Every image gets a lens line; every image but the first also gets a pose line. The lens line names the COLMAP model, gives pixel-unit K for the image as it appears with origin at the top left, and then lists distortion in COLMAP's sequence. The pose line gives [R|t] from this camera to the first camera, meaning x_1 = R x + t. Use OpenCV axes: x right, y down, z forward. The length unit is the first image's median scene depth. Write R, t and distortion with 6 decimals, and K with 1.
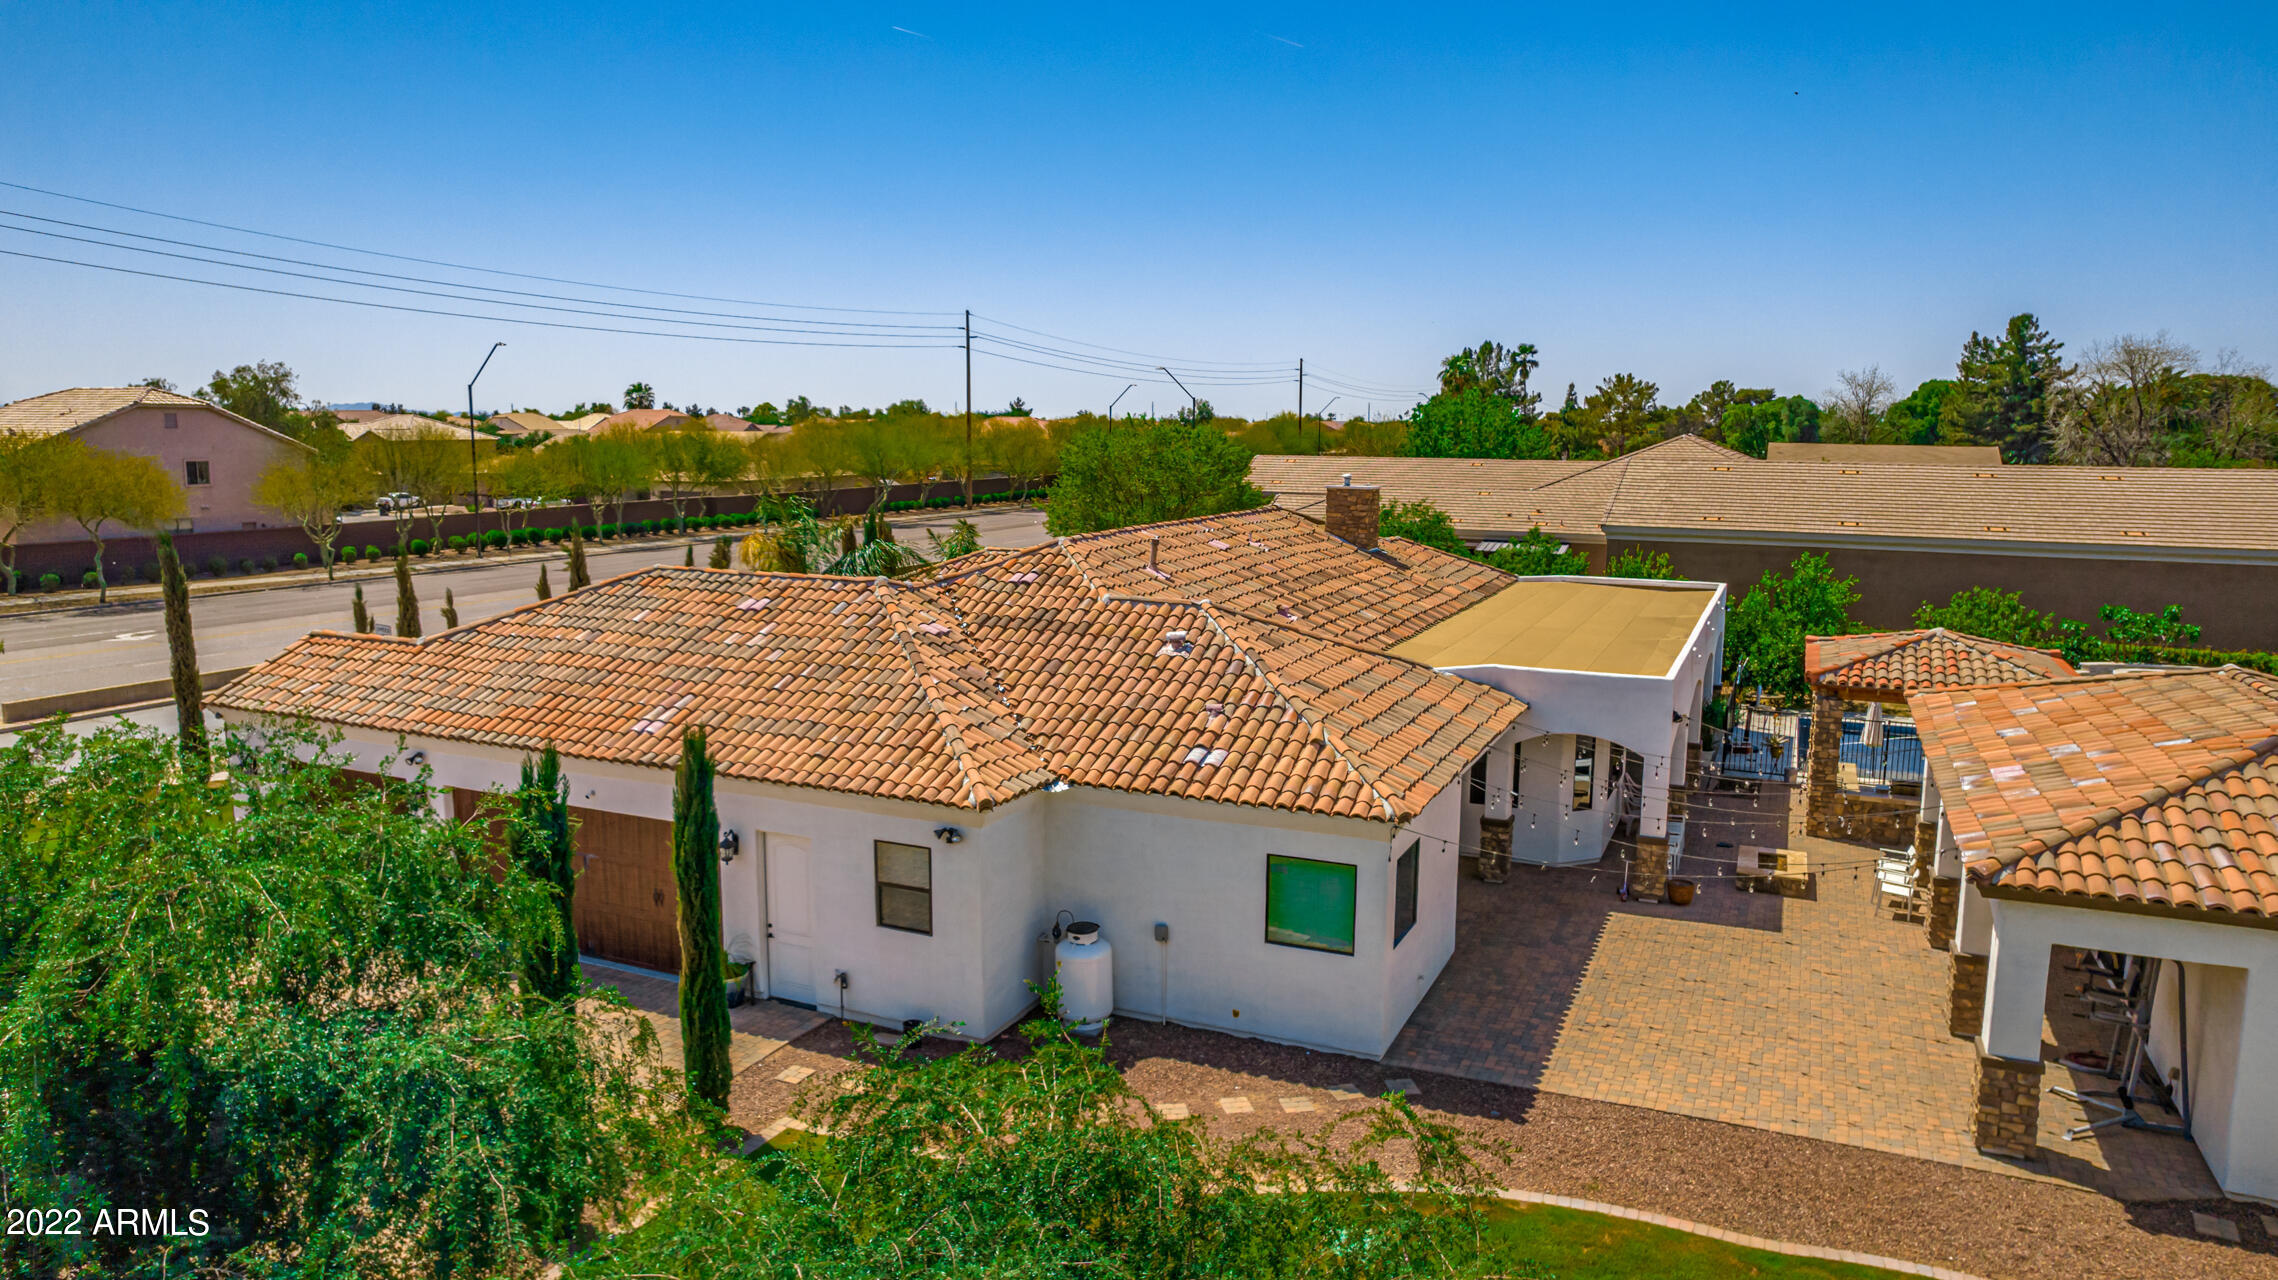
lens RADIAL K [[1477.0, 0, 1139.0], [0, 1477.0, 640.0], [0, 0, 1]] dist [-0.075265, 0.071406]
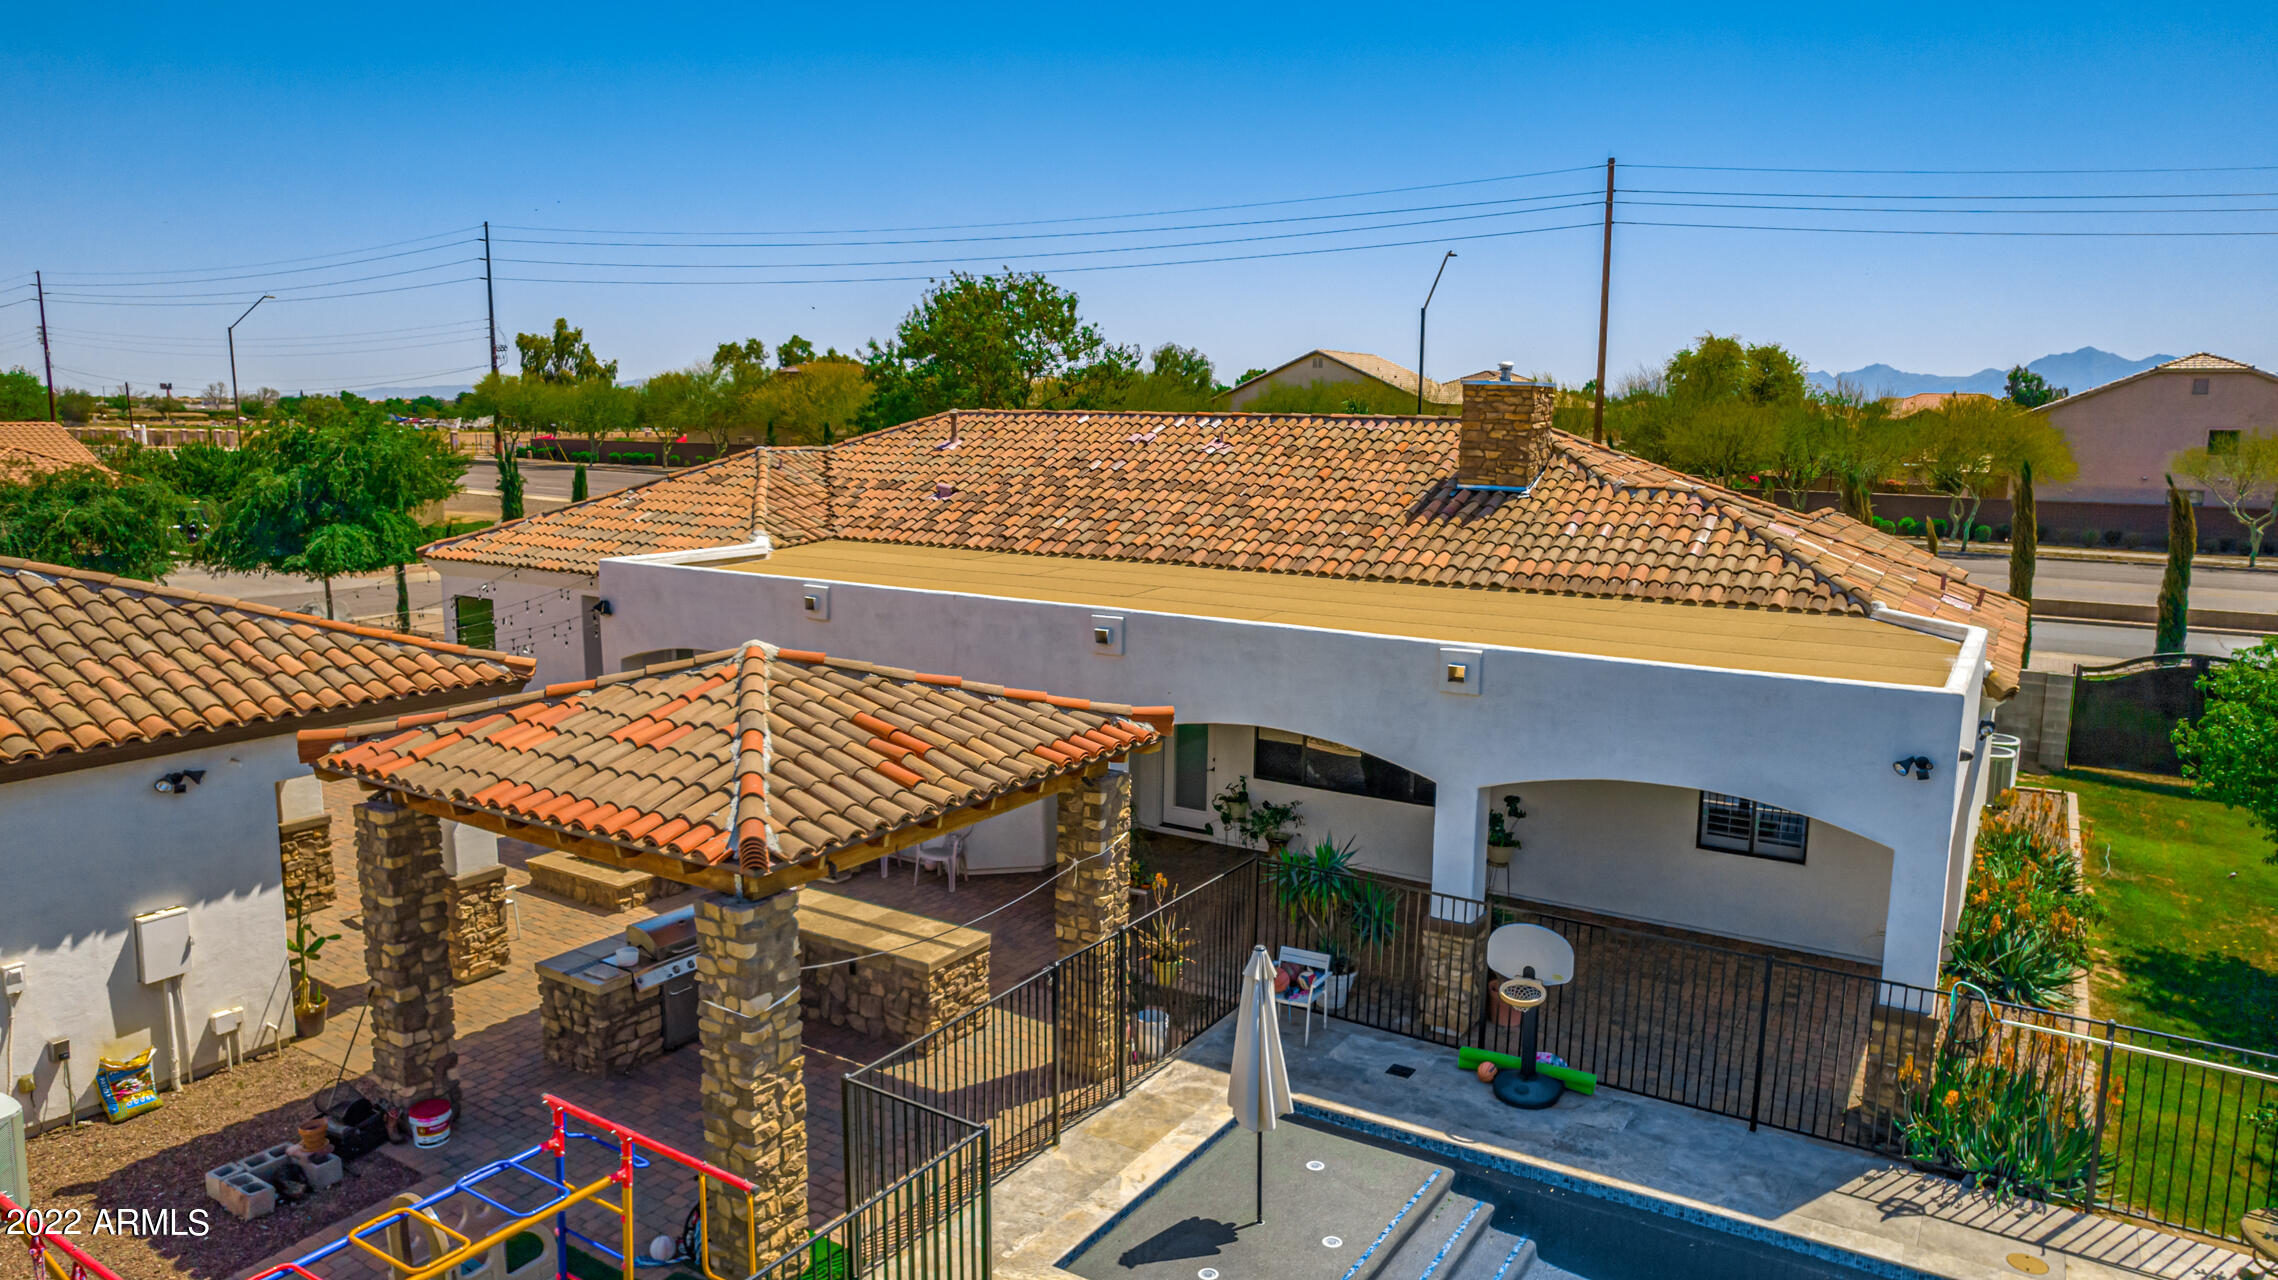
lens RADIAL K [[1477.0, 0, 1139.0], [0, 1477.0, 640.0], [0, 0, 1]] dist [-0.075265, 0.071406]
pose [[-0.142183, 0.142954, -0.979463, 0.742889], [-0.158162, 0.973522, 0.165046, -0.074712], [0.977123, 0.178381, -0.115808, 0.912007]]
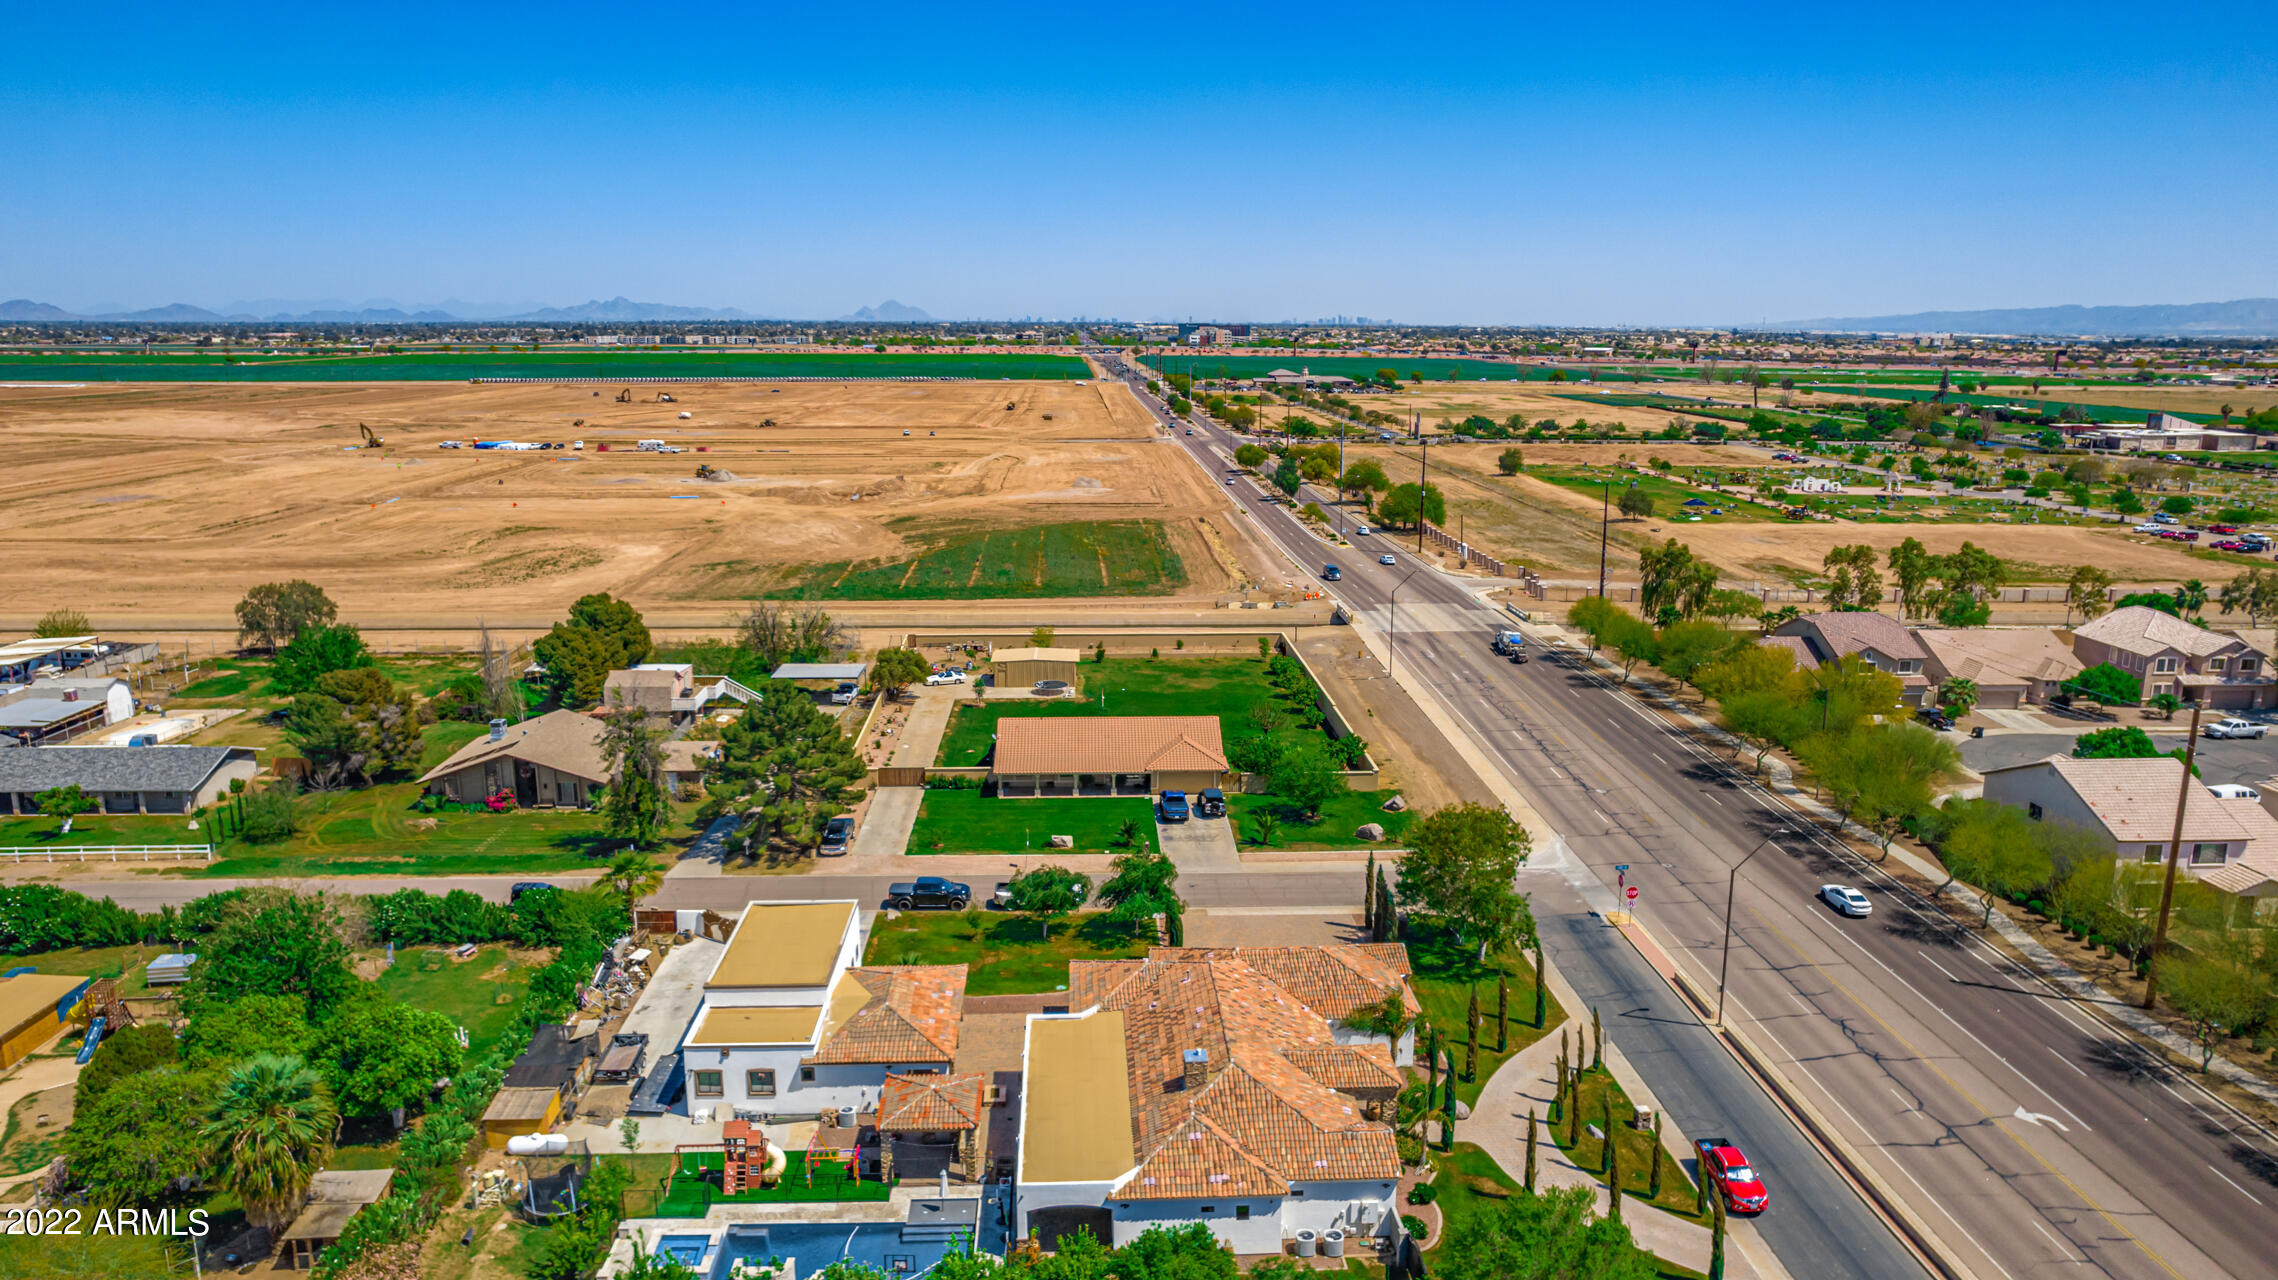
lens RADIAL K [[1477.0, 0, 1139.0], [0, 1477.0, 640.0], [0, 0, 1]] dist [-0.075265, 0.071406]
pose [[-0.891920, 0.085939, -0.443952, 1.000600], [-0.073819, 0.940933, 0.330449, -1.222918], [0.446127, 0.327506, -0.832893, 2.335847]]
